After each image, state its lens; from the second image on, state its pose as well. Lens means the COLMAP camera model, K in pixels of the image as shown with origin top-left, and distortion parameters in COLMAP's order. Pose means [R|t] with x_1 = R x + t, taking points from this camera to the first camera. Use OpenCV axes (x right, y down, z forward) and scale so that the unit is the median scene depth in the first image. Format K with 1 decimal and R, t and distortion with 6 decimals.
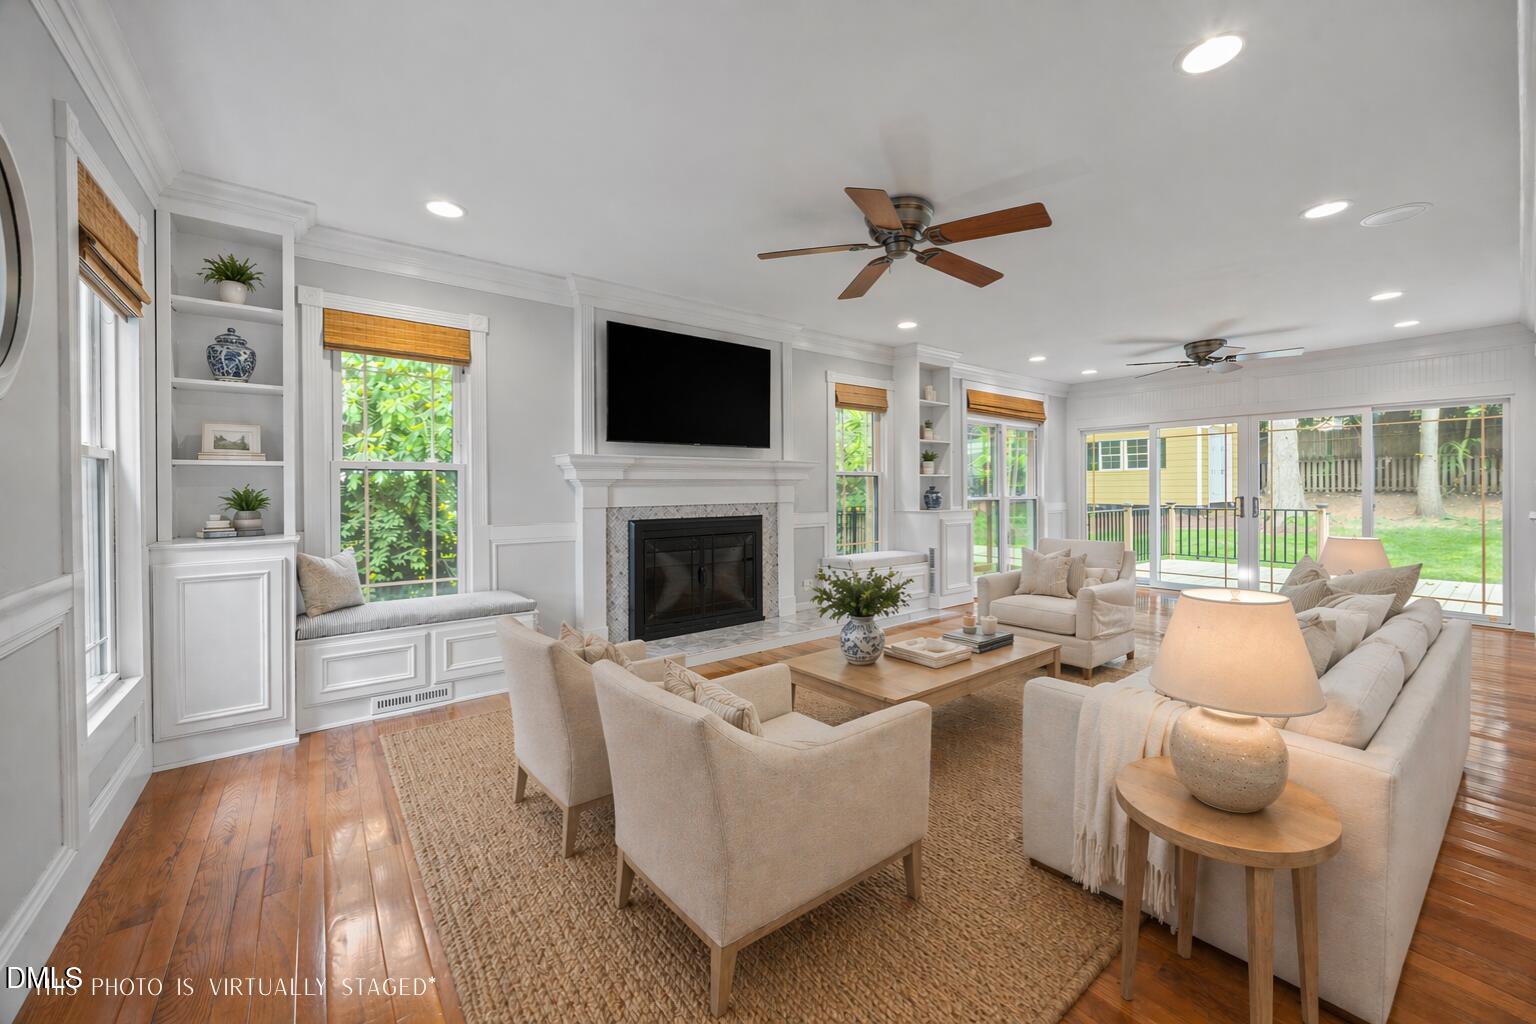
lens RADIAL K [[582.0, 0, 753.0], [0, 582.0, 494.2], [0, 0, 1]] dist [-0.003109, -0.001364]
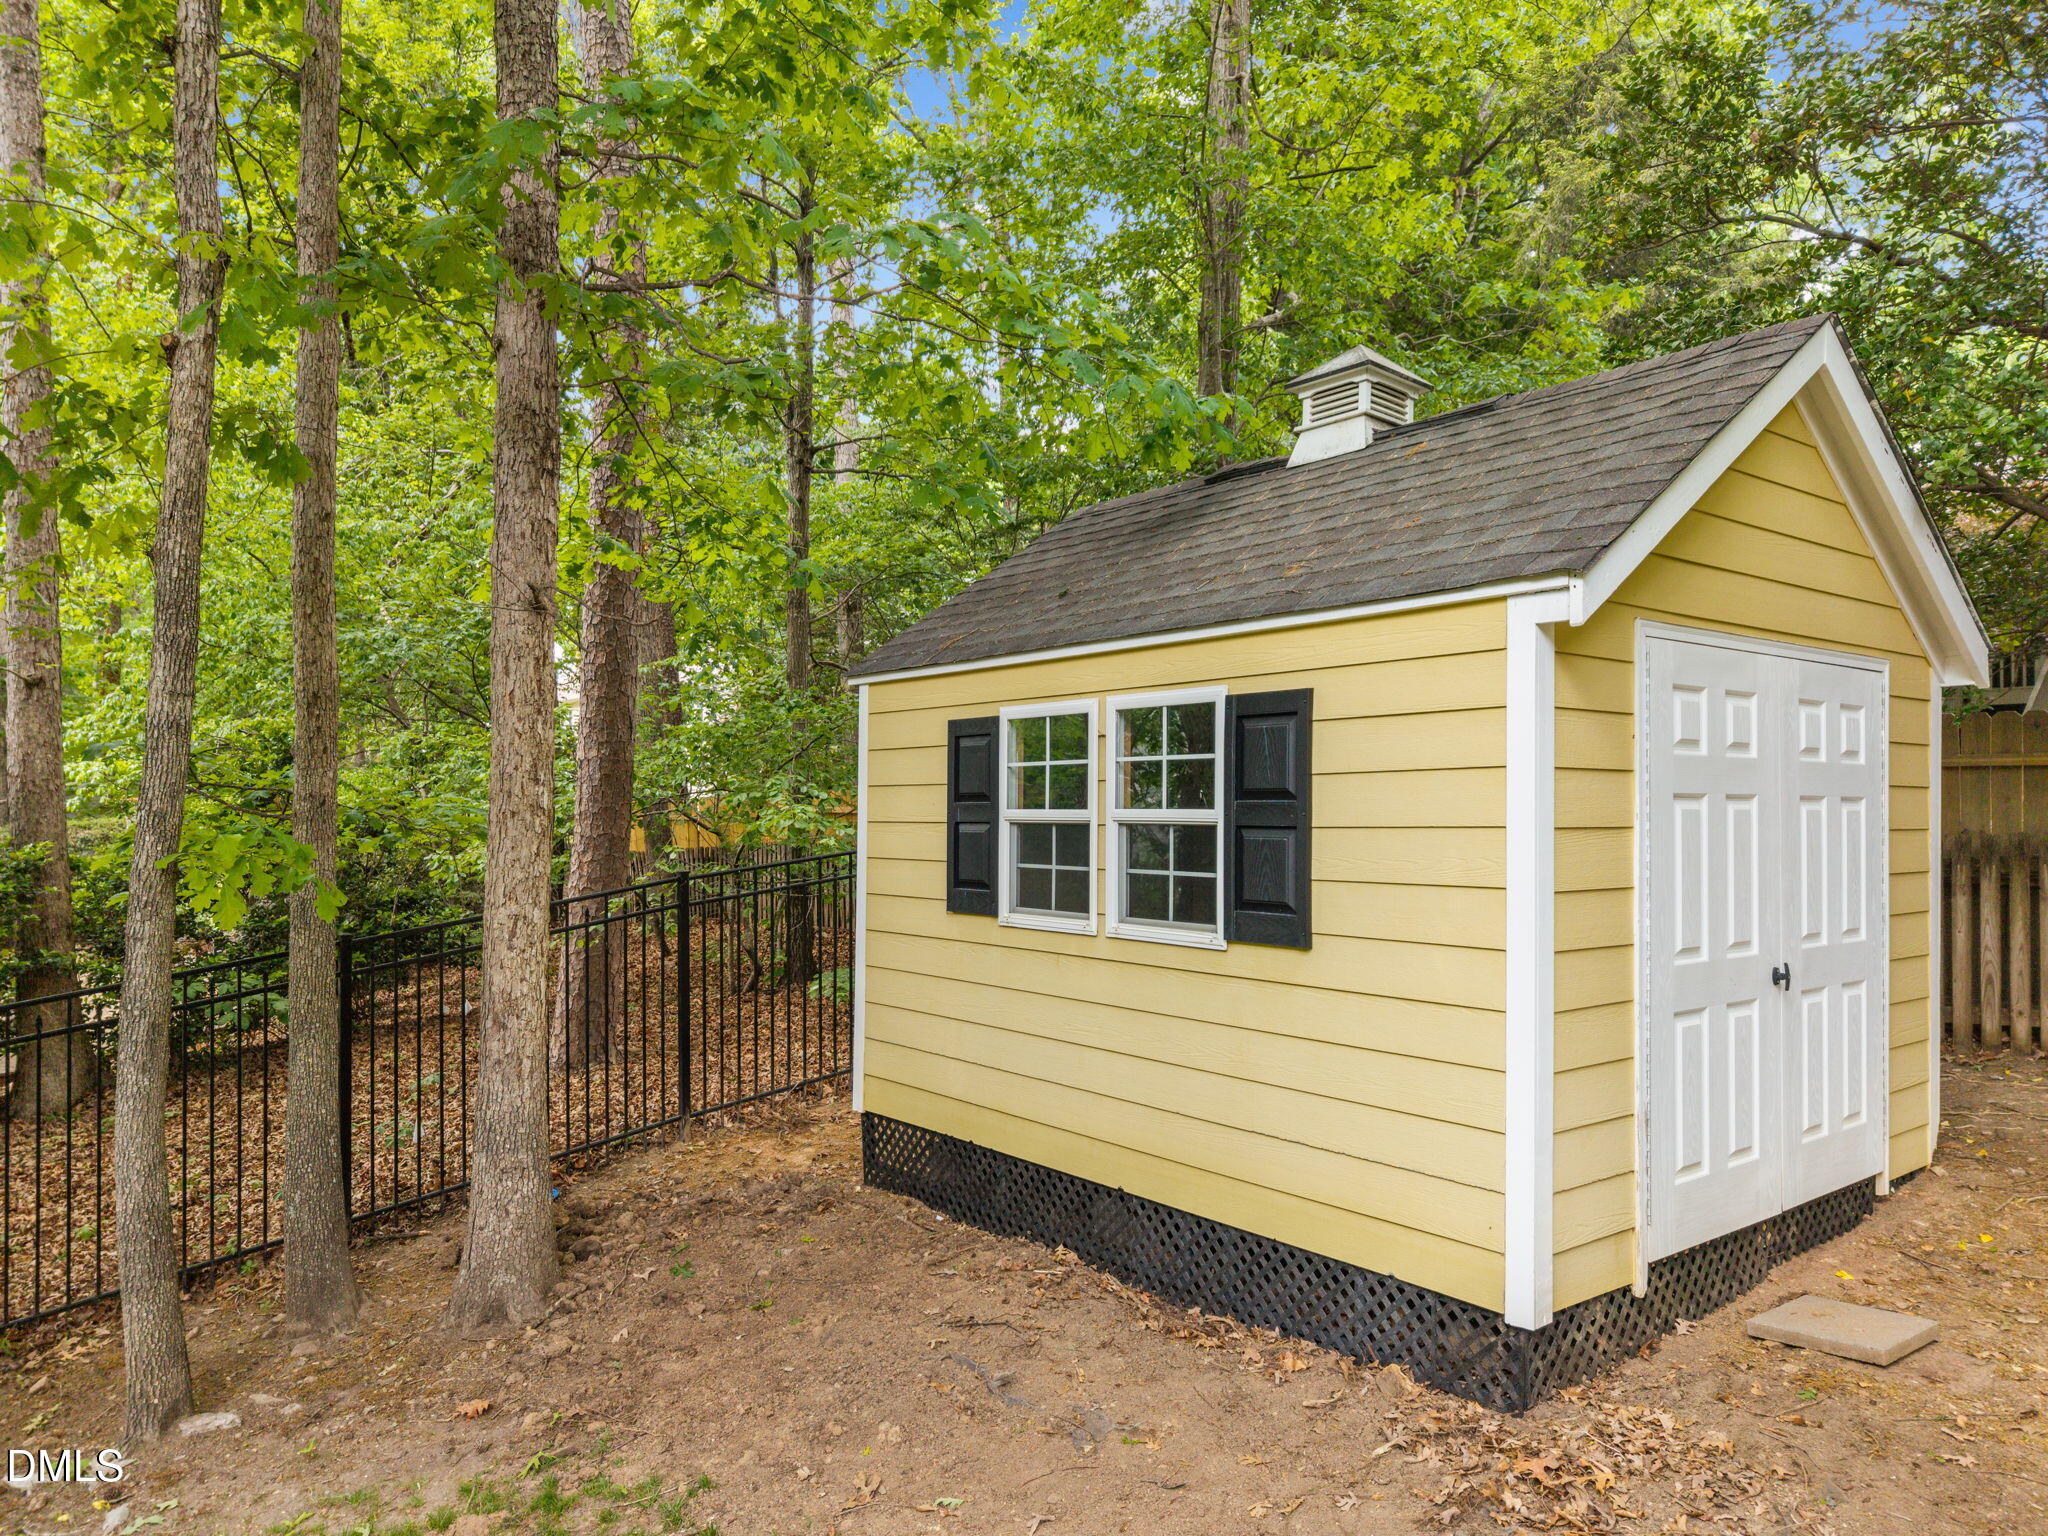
lens RADIAL K [[1459.7, 0, 1018.4], [0, 1459.7, 783.1], [0, 0, 1]] dist [0.004306, 0.000026]
pose [[0.999854, 0.007720, 0.015253, 0.668504], [-0.007166, 0.999324, -0.036069, -0.069778], [-0.015521, 0.035954, 0.999233, 0.737230]]
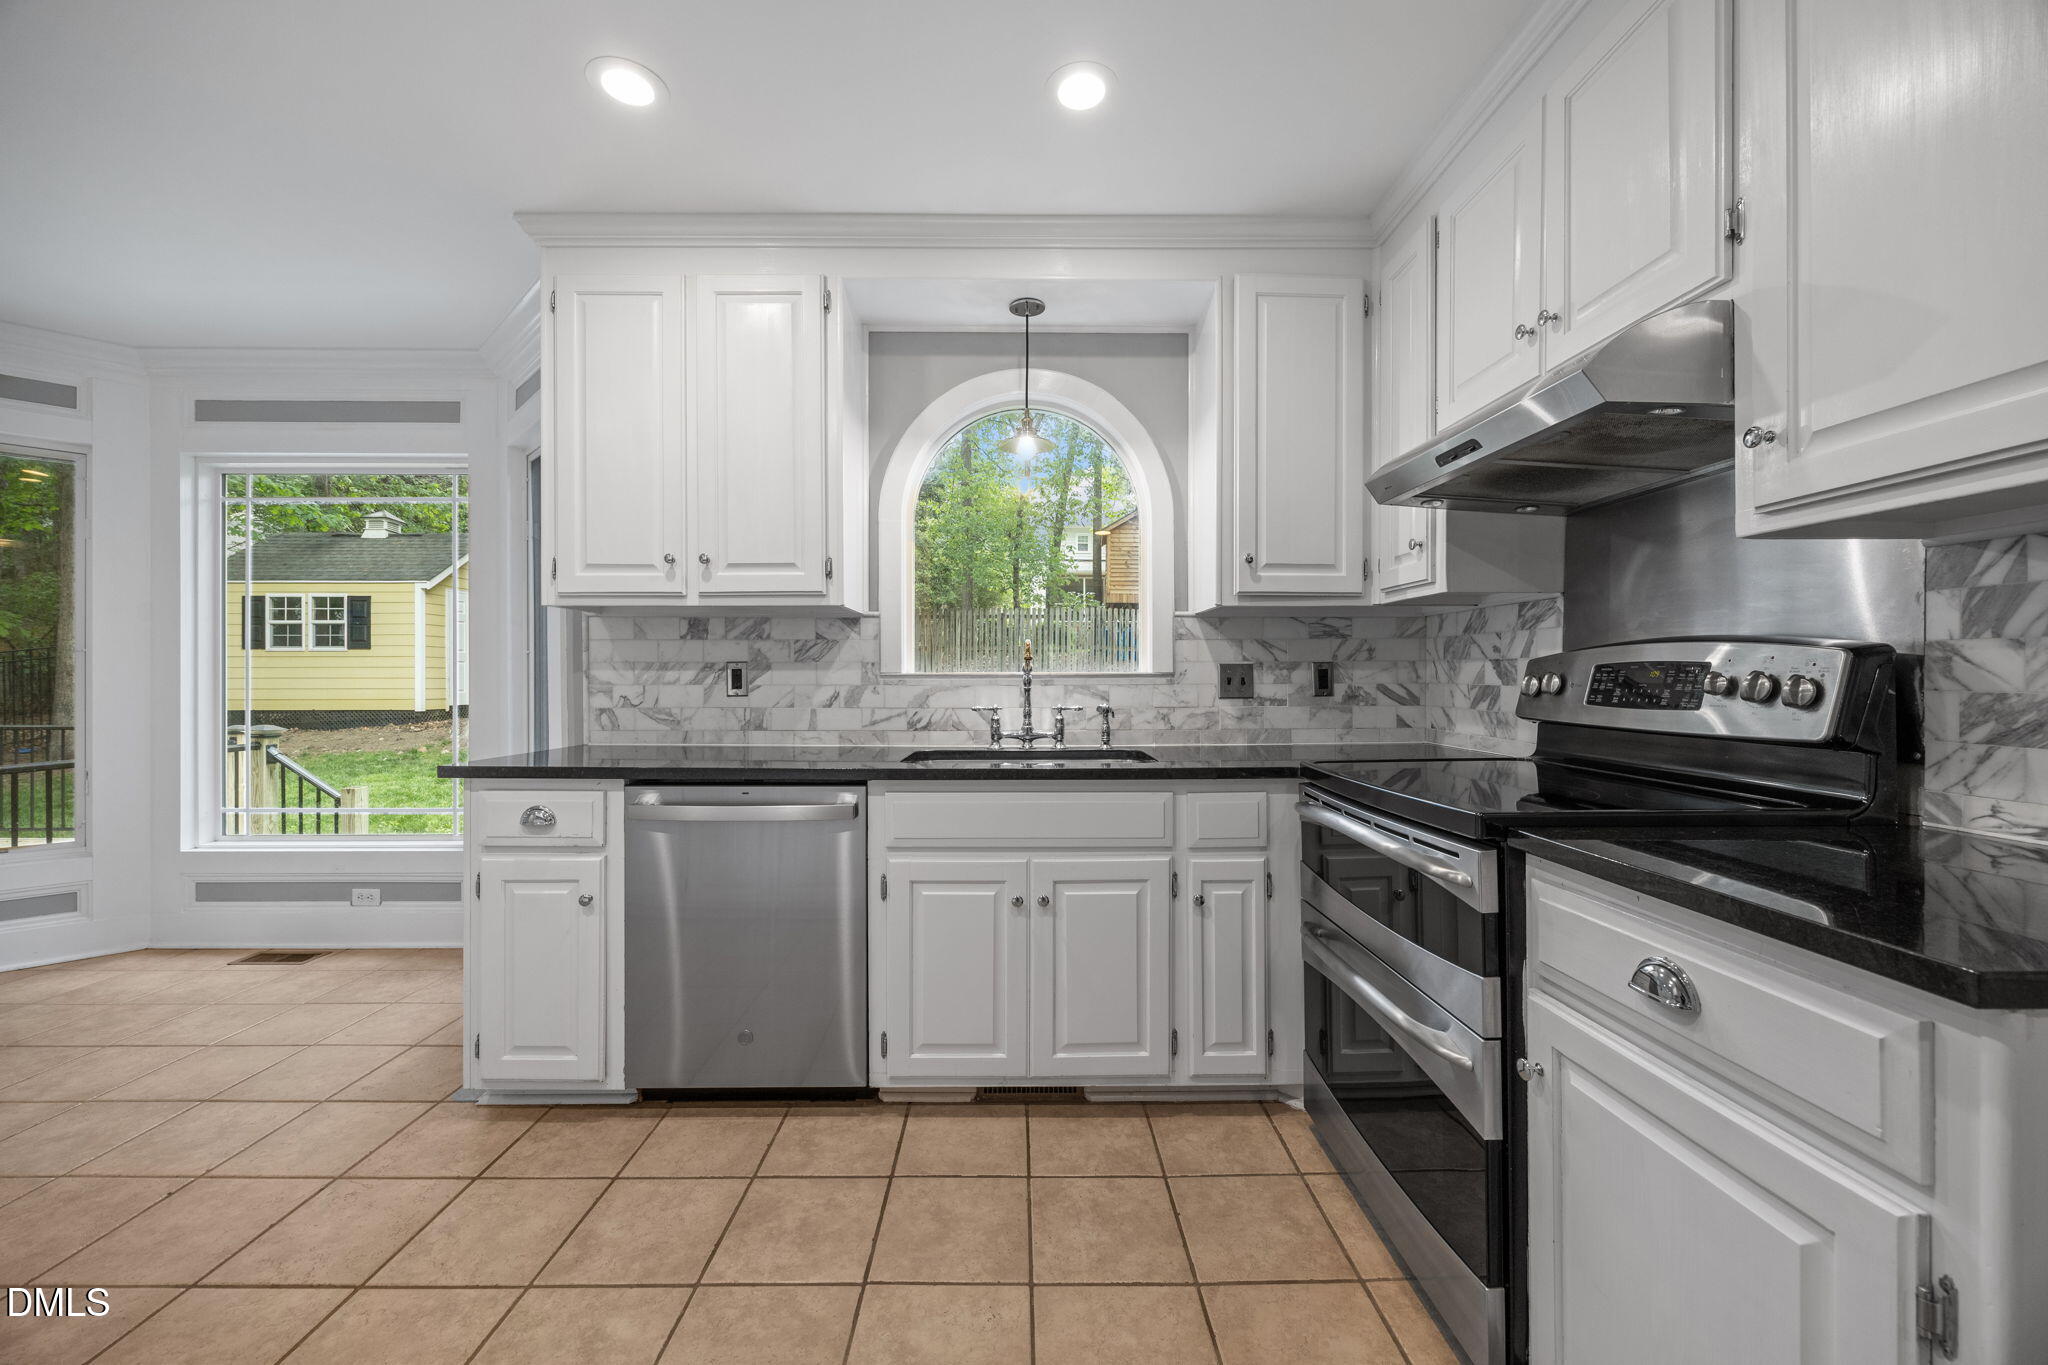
lens RADIAL K [[776.0, 0, 1020.0], [0, 776.0, 678.5], [0, 0, 1]] dist [-0.003109, -0.001364]
pose [[0.603079, -0.003607, 0.797674, 0.492429], [0.006540, 0.999979, -0.000423, -0.008031], [-0.797655, 0.005472, 0.603089, -0.011637]]
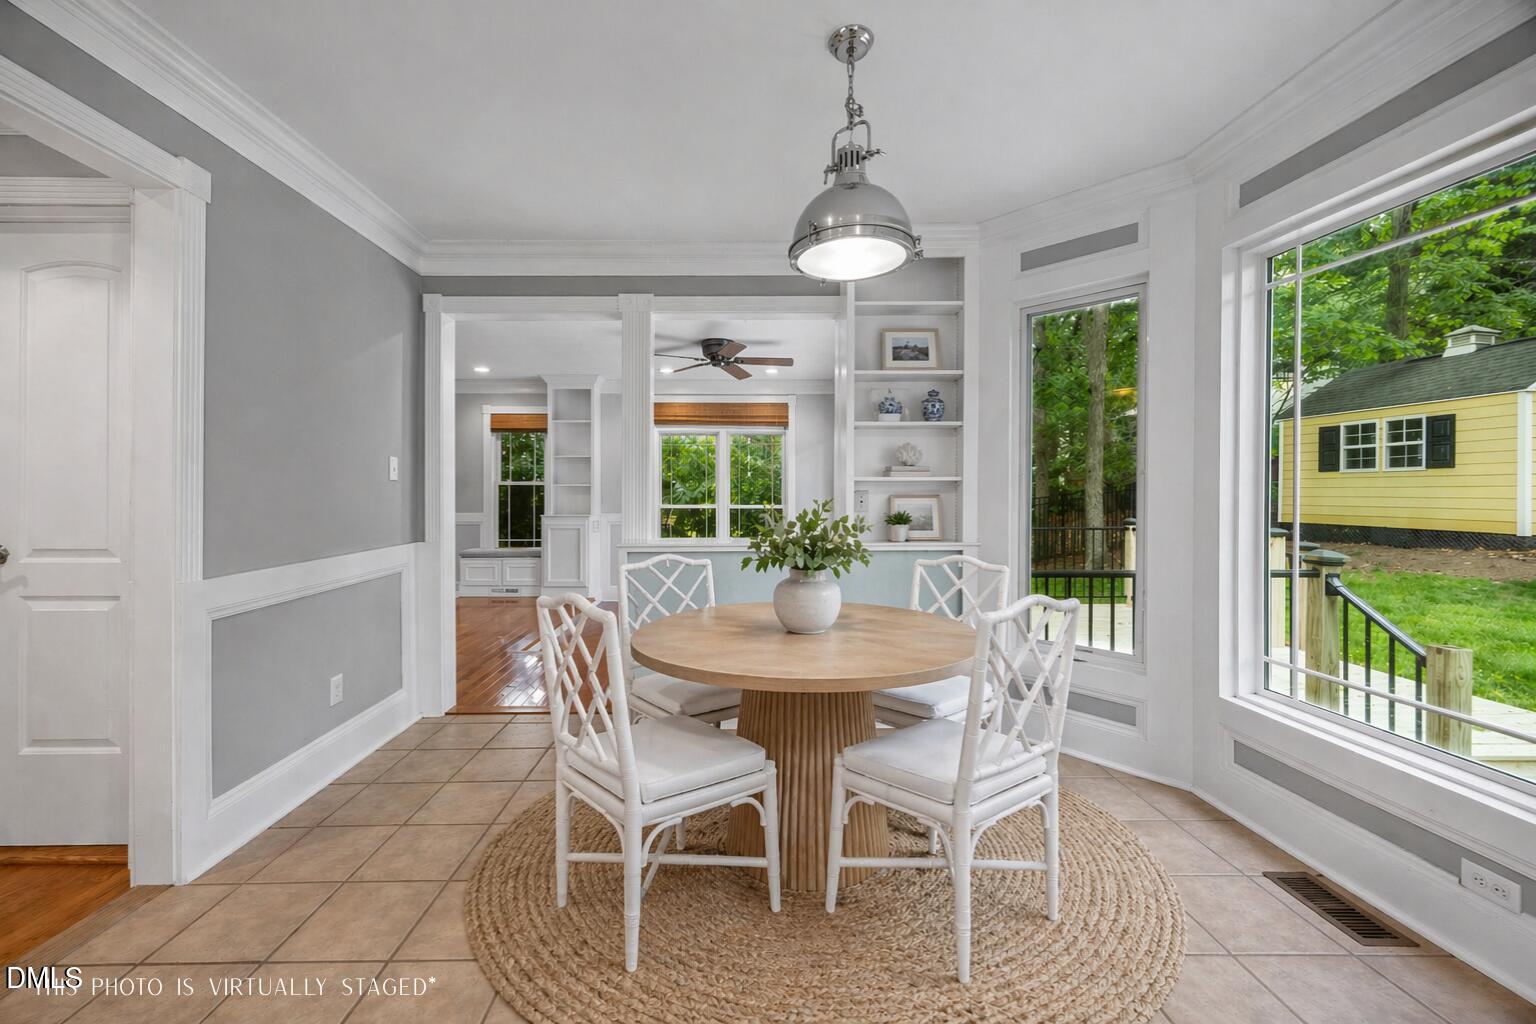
lens RADIAL K [[573.3, 0, 741.3], [0, 573.3, 485.6], [0, 0, 1]] dist [0.000345, 0.001366]
pose [[0.789488, 0.003718, -0.613754, 0.517567], [-0.013972, 0.999831, -0.011916, -0.009159], [0.613607, 0.017982, 0.789407, 0.123162]]
